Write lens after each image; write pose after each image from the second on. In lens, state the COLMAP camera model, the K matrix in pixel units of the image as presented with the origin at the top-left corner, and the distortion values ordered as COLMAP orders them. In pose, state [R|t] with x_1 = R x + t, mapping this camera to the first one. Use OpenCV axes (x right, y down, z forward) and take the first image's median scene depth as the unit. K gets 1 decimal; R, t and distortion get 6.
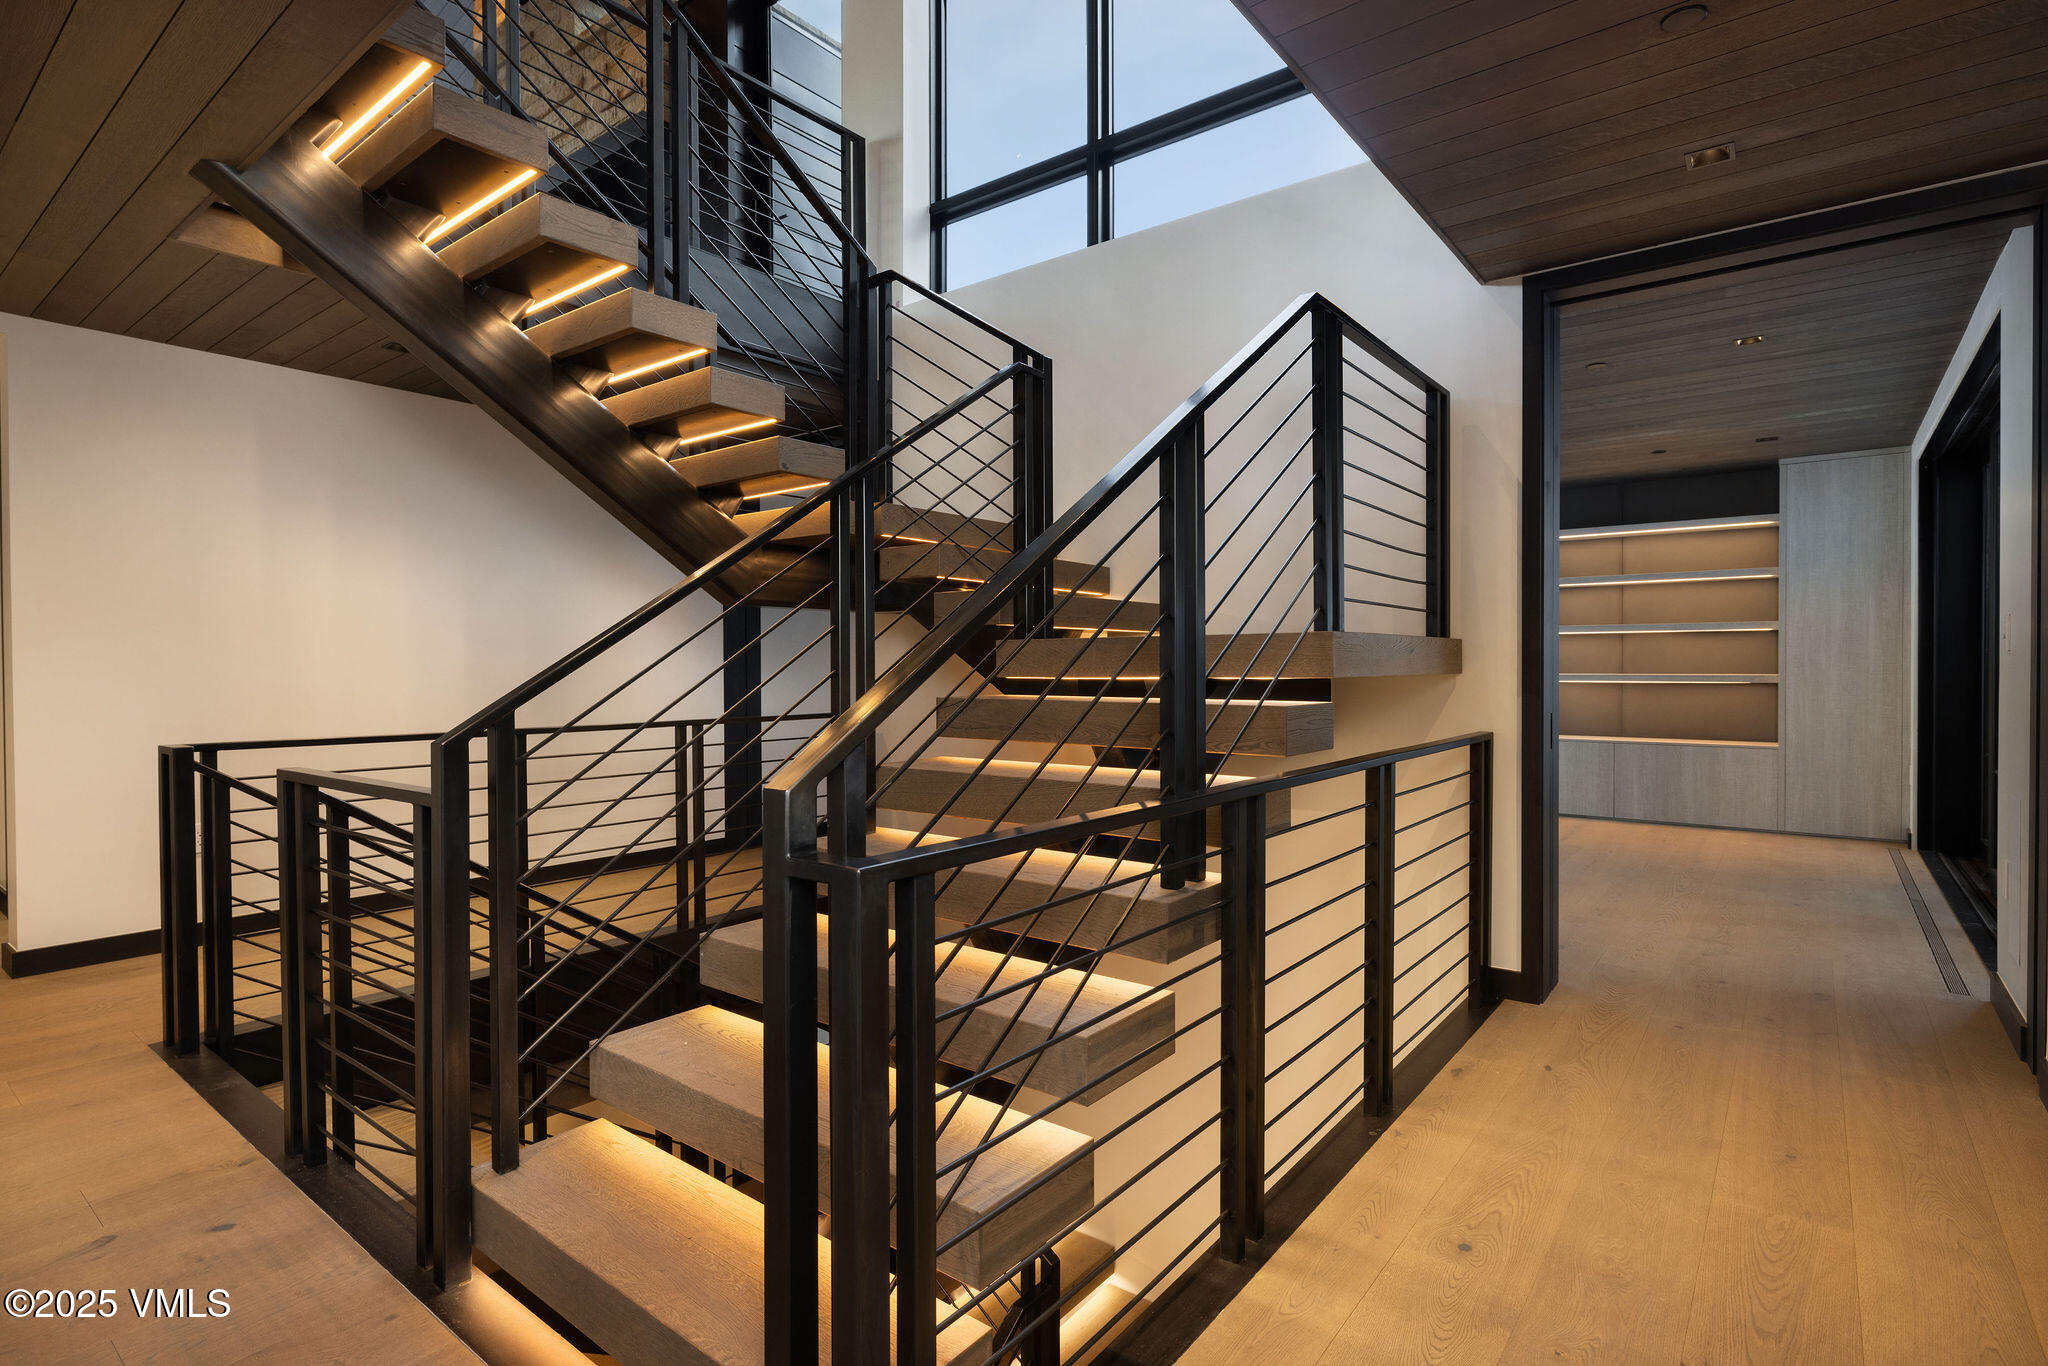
lens RADIAL K [[1021.2, 0, 1031.2], [0, 1021.2, 690.6], [0, 0, 1]] dist [-0.003534, -0.000353]
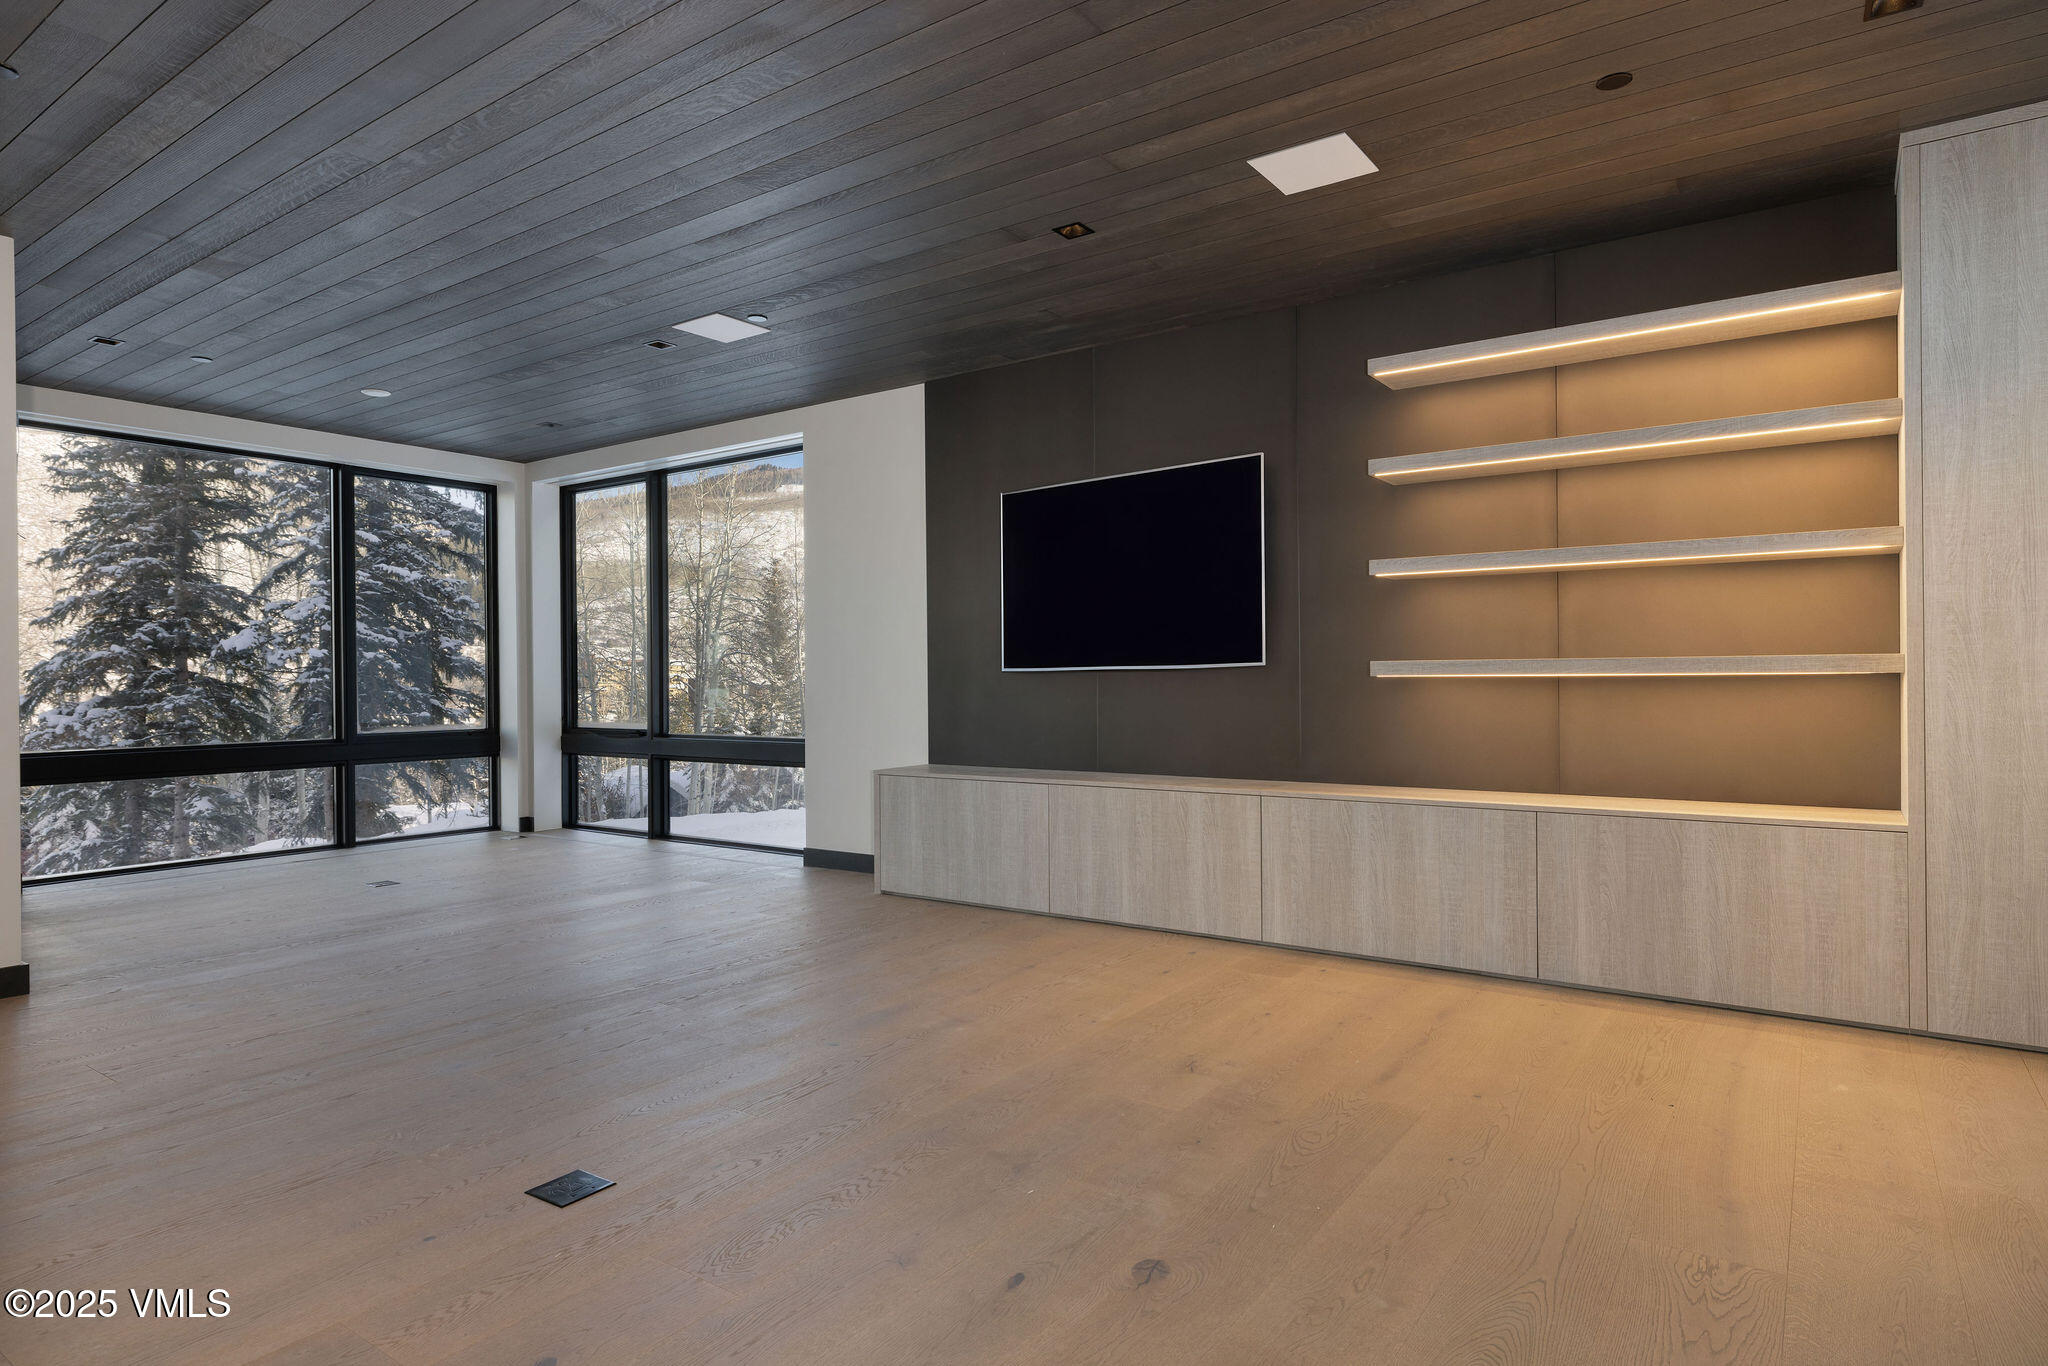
lens RADIAL K [[1176.2, 0, 1017.2], [0, 1176.2, 670.2], [0, 0, 1]] dist [0.001685, 0.000171]
pose [[0.999590, -0.018463, 0.021898, 0.350686], [0.018716, 0.999759, -0.011433, -0.009779], [-0.021681, 0.011838, 0.999695, 0.512194]]
